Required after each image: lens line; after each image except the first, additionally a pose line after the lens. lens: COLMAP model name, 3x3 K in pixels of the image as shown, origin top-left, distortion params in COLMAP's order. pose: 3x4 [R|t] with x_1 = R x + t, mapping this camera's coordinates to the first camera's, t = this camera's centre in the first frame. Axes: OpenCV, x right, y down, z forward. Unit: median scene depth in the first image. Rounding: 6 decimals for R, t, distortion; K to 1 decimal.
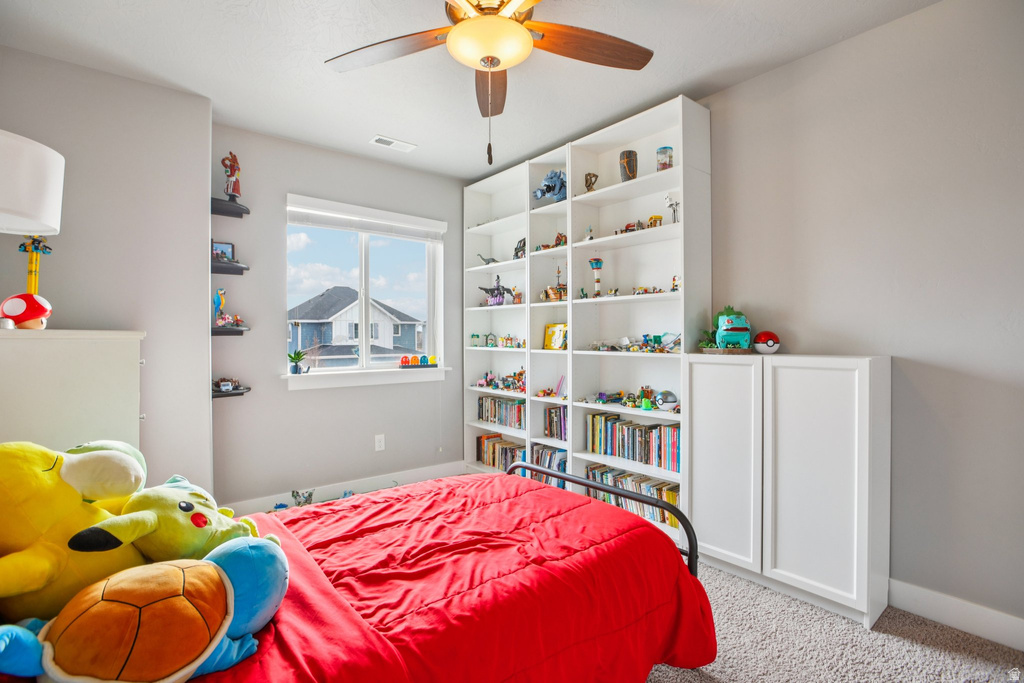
lens RADIAL K [[486.6, 0, 509.0], [0, 486.6, 336.2], [0, 0, 1]] dist [-0.031683, 0.000351]
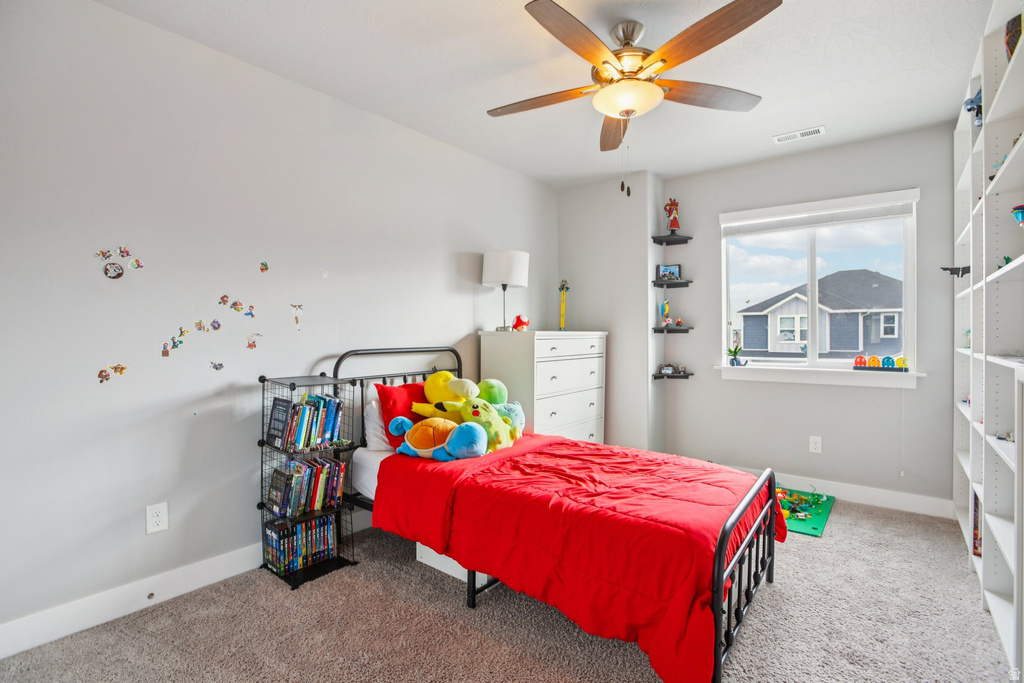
lens RADIAL K [[486.6, 0, 509.0], [0, 486.6, 336.2], [0, 0, 1]] dist [-0.031683, 0.000351]
pose [[0.200253, 0.005264, -0.979730, 0.660173], [0.002334, 0.999980, 0.005849, -0.001774], [0.979741, -0.003458, 0.200237, 0.264341]]
